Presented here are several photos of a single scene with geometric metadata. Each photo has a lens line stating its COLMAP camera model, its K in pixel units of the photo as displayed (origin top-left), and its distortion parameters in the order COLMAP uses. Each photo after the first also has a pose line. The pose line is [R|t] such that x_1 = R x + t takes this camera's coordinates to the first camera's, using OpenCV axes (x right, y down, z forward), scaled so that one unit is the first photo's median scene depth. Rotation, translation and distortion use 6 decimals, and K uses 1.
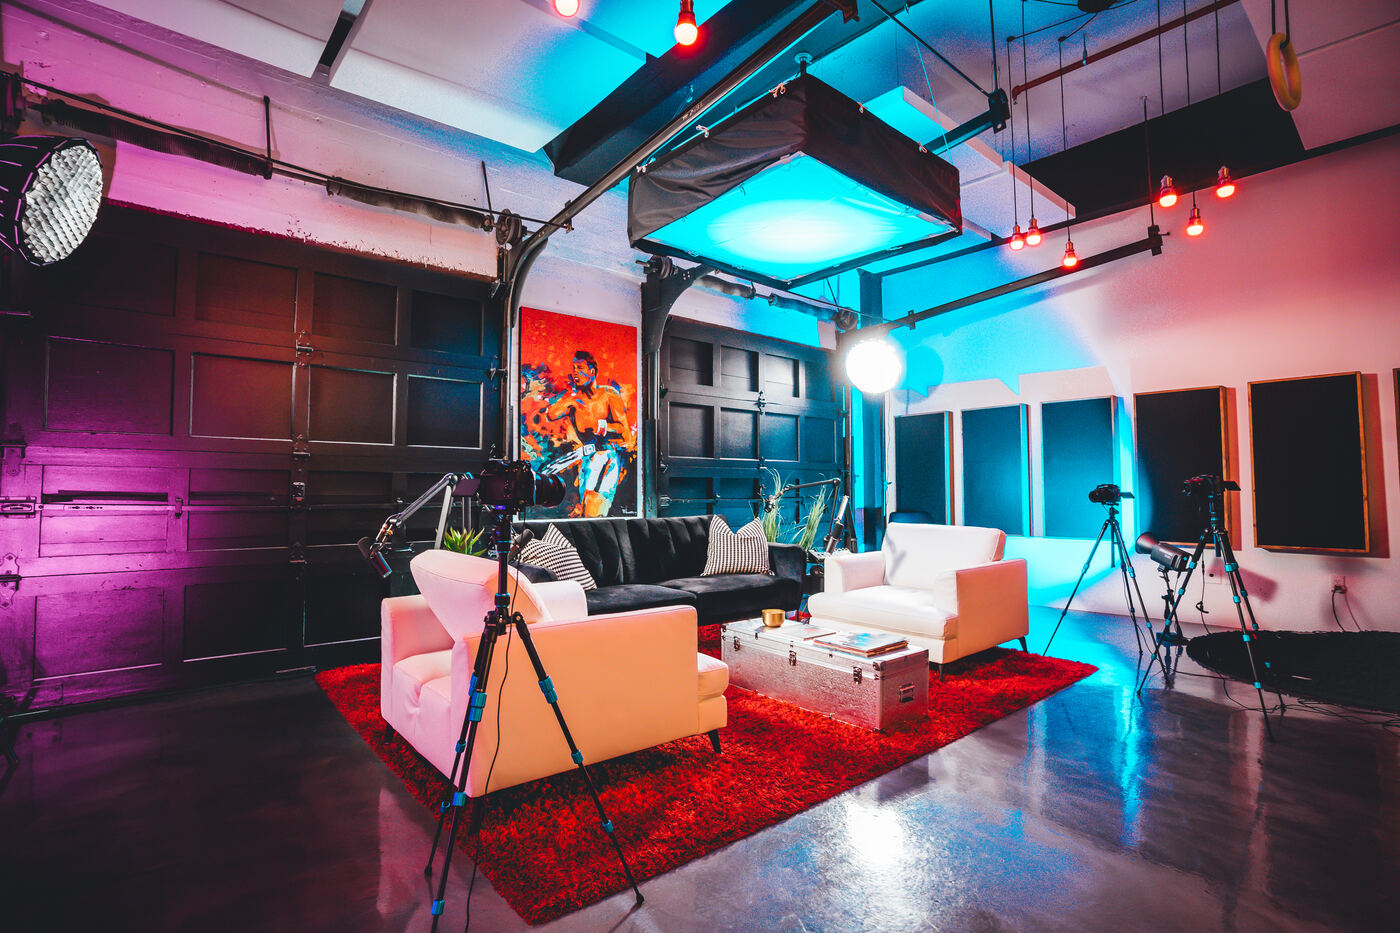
lens RADIAL K [[680.2, 0, 697.4], [0, 680.2, 461.2], [0, 0, 1]] dist [-0.070847, 0.032504]
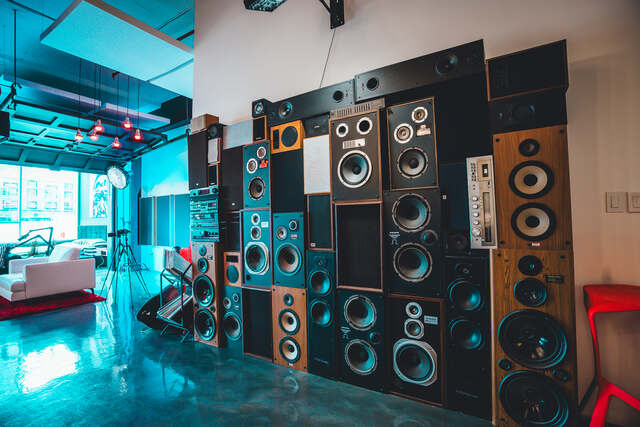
lens RADIAL K [[310.9, 0, 318.8], [0, 310.9, 211.1], [0, 0, 1]] dist [-0.070847, 0.032504]
pose [[0.955703, 0.001308, 0.294331, 0.828674], [-0.003938, 0.999957, 0.008342, -0.043568], [-0.294307, -0.009132, 0.955667, -0.325448]]
